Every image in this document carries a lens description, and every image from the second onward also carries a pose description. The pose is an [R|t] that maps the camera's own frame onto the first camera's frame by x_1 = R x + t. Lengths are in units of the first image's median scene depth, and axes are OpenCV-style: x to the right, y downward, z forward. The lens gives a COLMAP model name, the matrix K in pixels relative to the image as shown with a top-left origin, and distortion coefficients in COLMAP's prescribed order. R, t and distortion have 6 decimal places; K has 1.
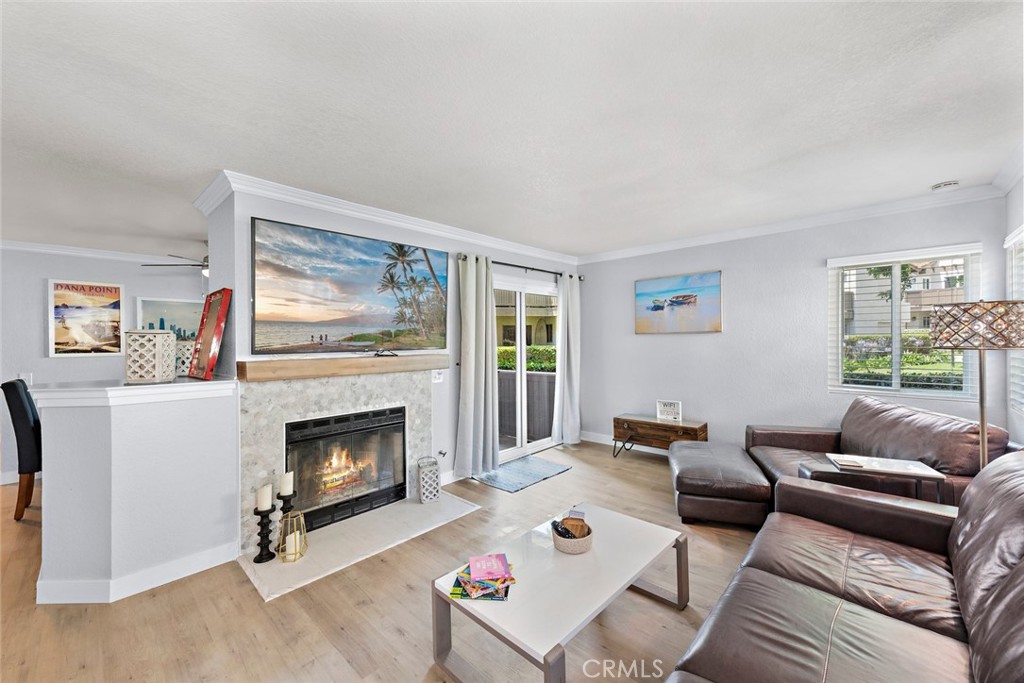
lens RADIAL K [[404.2, 0, 513.0], [0, 404.2, 343.1], [0, 0, 1]] dist [0.017043, -0.000082]
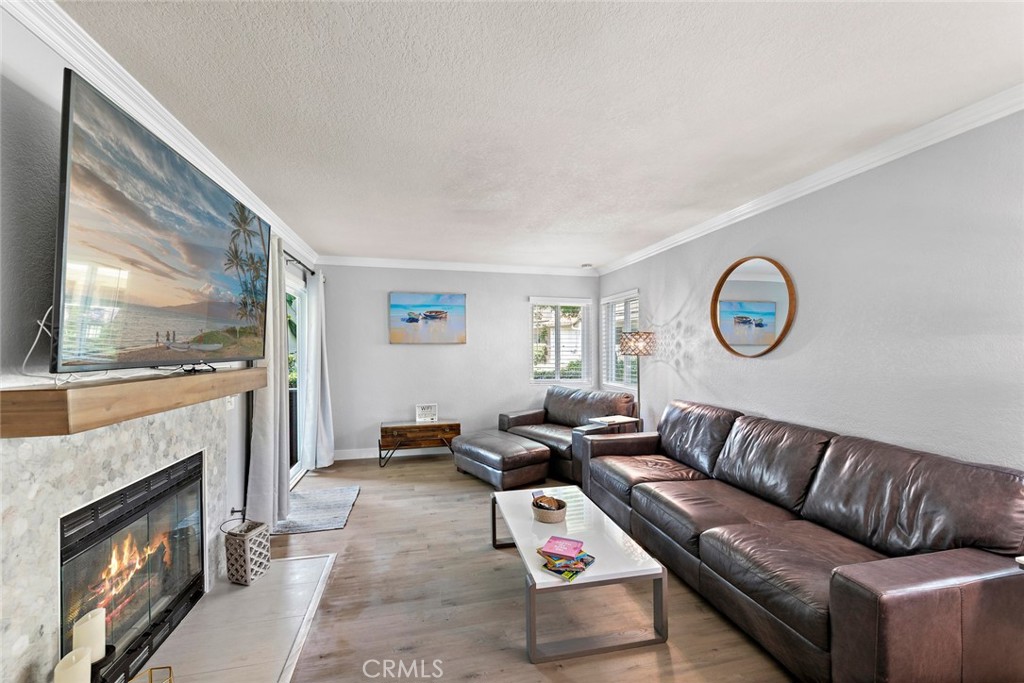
lens RADIAL K [[404.3, 0, 513.1], [0, 404.3, 353.8], [0, 0, 1]] dist [0.009321, -0.000410]
pose [[0.554769, -0.000080, 0.832004, -0.573485], [0.001630, 0.999998, -0.000991, 0.006811], [-0.832003, 0.001906, 0.554768, 0.261012]]
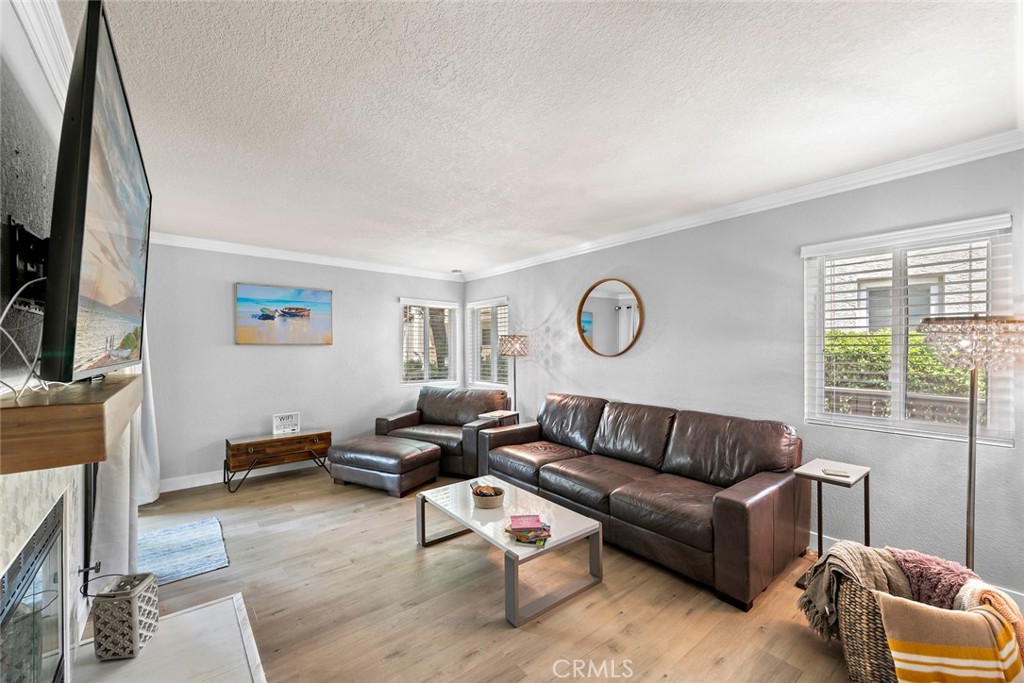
lens RADIAL K [[405.9, 0, 511.8], [0, 405.9, 348.8], [0, 0, 1]] dist [0.012635, -0.000463]
pose [[0.134439, 0.013391, 0.990831, -0.727443], [0.008446, 0.999857, -0.014659, 0.006811], [-0.990886, 0.010340, 0.134307, 0.460895]]
